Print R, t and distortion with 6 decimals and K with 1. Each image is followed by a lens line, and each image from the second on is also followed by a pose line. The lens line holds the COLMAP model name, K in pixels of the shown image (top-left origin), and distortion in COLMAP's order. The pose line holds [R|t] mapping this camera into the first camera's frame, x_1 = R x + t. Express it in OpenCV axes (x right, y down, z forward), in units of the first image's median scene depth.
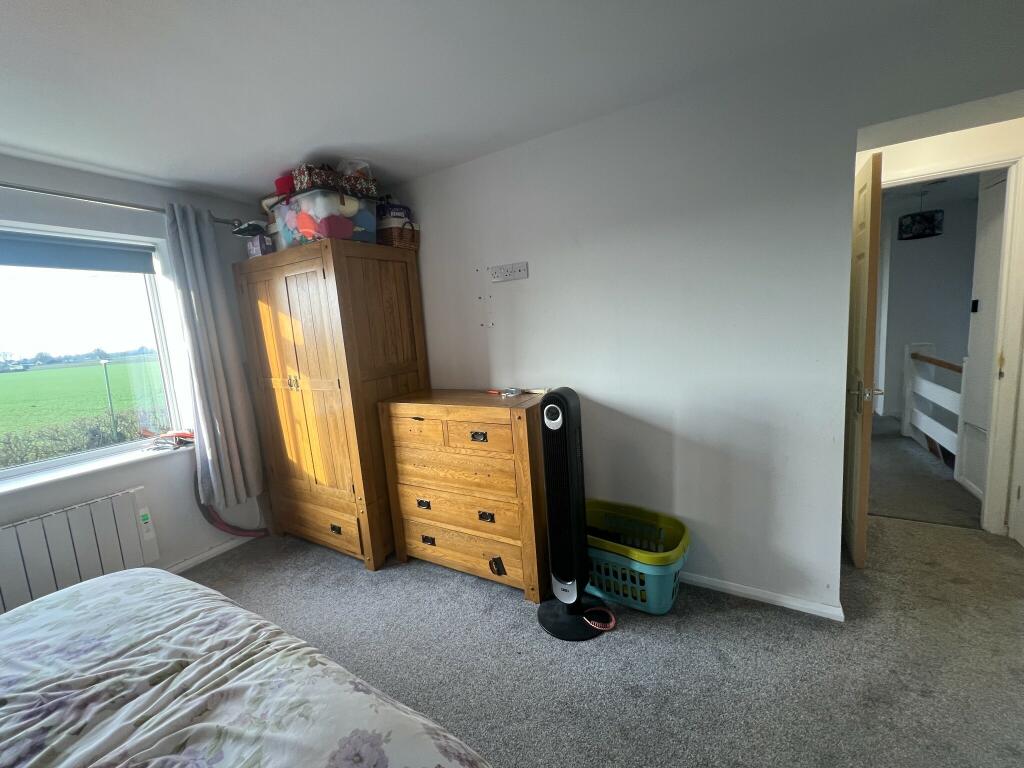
lens RADIAL K [[407.5, 0, 509.2], [0, 407.5, 379.4], [0, 0, 1]] dist [-0.001713, -0.000142]
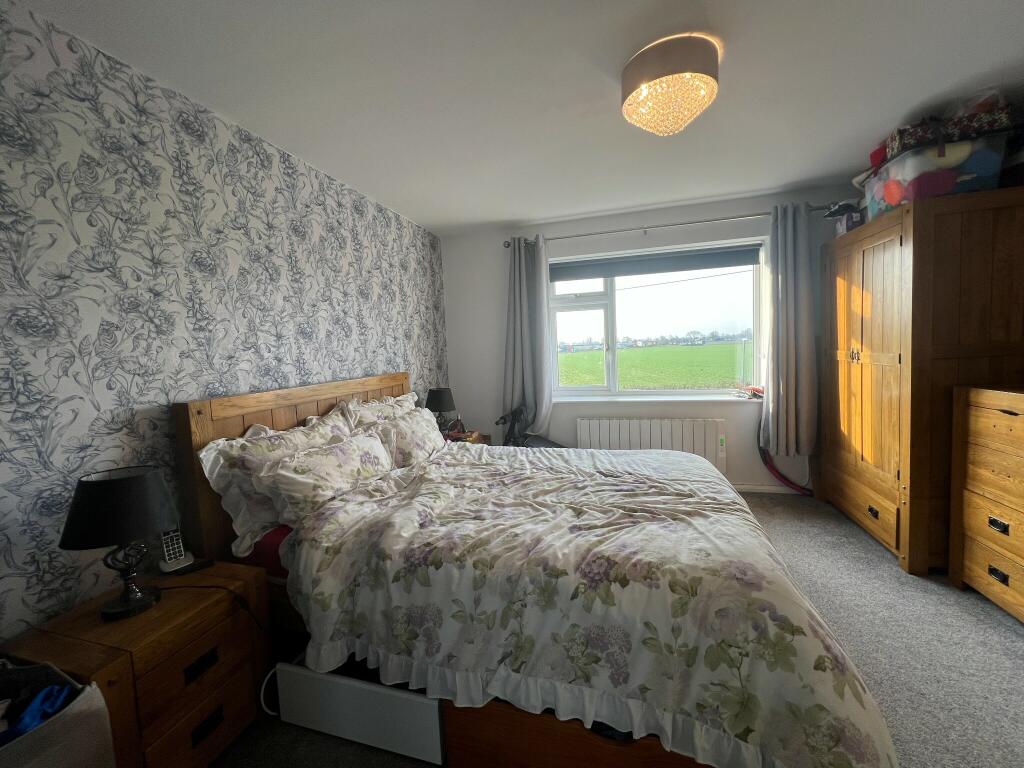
lens RADIAL K [[415.2, 0, 510.1], [0, 415.2, 378.7], [0, 0, 1]] dist [-0.000249, 0.000150]
pose [[0.256349, 0.130904, -0.957679, 0.259802], [-0.097732, 0.989220, 0.109055, 0.038662], [0.961631, 0.065640, 0.266379, -0.101985]]
